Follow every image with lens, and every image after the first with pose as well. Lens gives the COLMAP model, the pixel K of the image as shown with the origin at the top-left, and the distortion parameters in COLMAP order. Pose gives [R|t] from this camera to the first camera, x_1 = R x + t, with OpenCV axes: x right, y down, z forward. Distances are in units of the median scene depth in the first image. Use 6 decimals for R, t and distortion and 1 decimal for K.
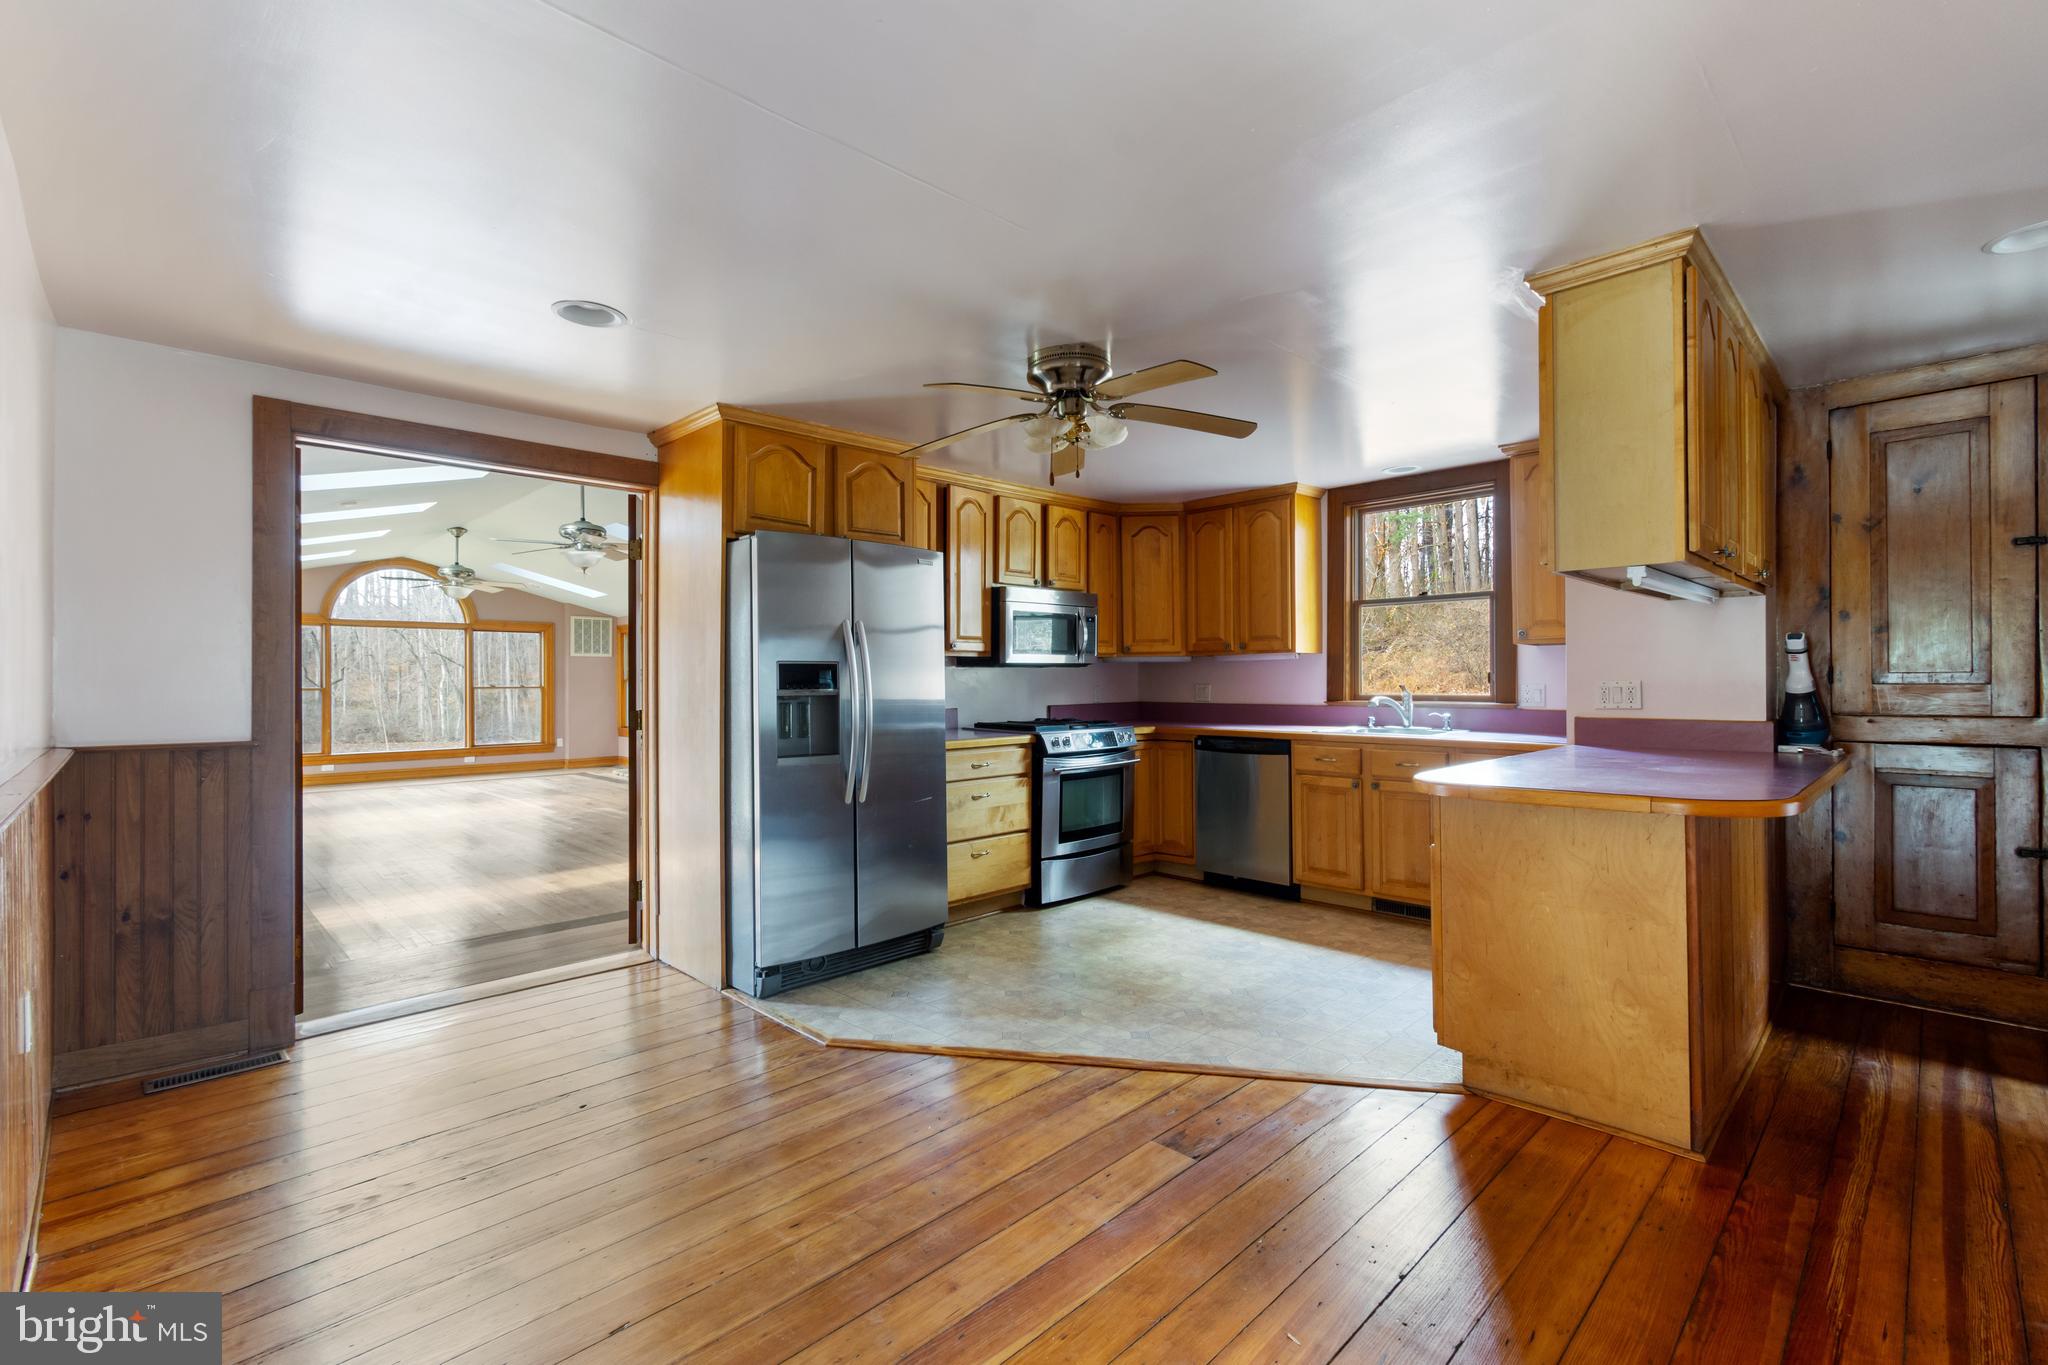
lens RADIAL K [[918.1, 0, 1012.6], [0, 918.1, 668.8], [0, 0, 1]] dist [0.002625, -0.000113]
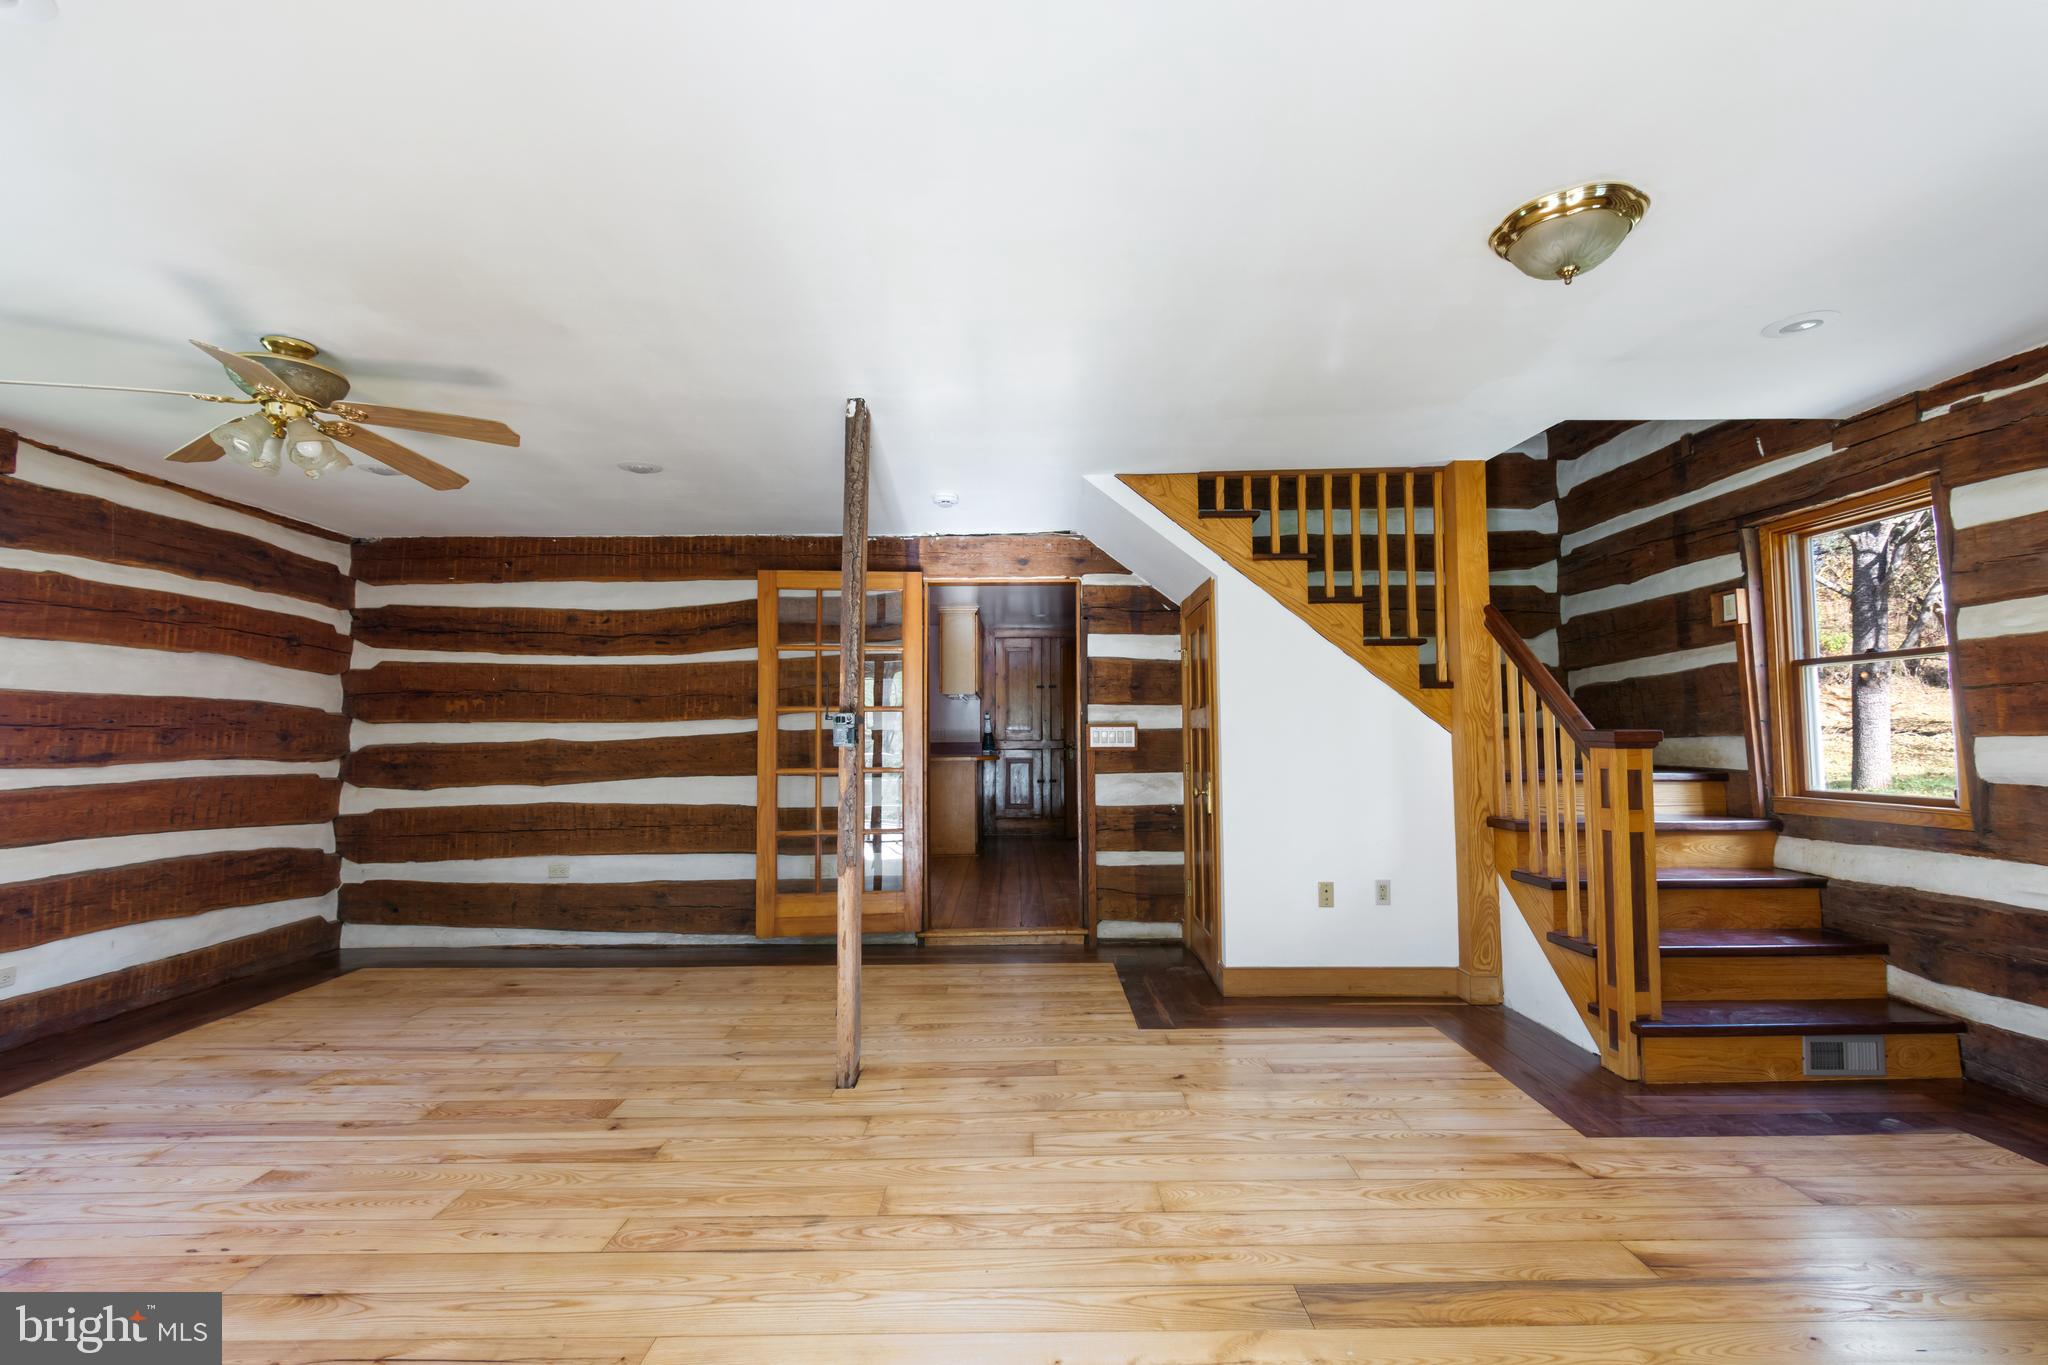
lens RADIAL K [[918.1, 0, 1032.4], [0, 918.1, 688.4], [0, 0, 1]] dist [0.002625, -0.000113]
pose [[0.675181, 0.052307, 0.735795, -0.871889], [-0.007264, 0.997906, -0.064274, 0.052909], [-0.737616, 0.038052, 0.674148, -0.781055]]
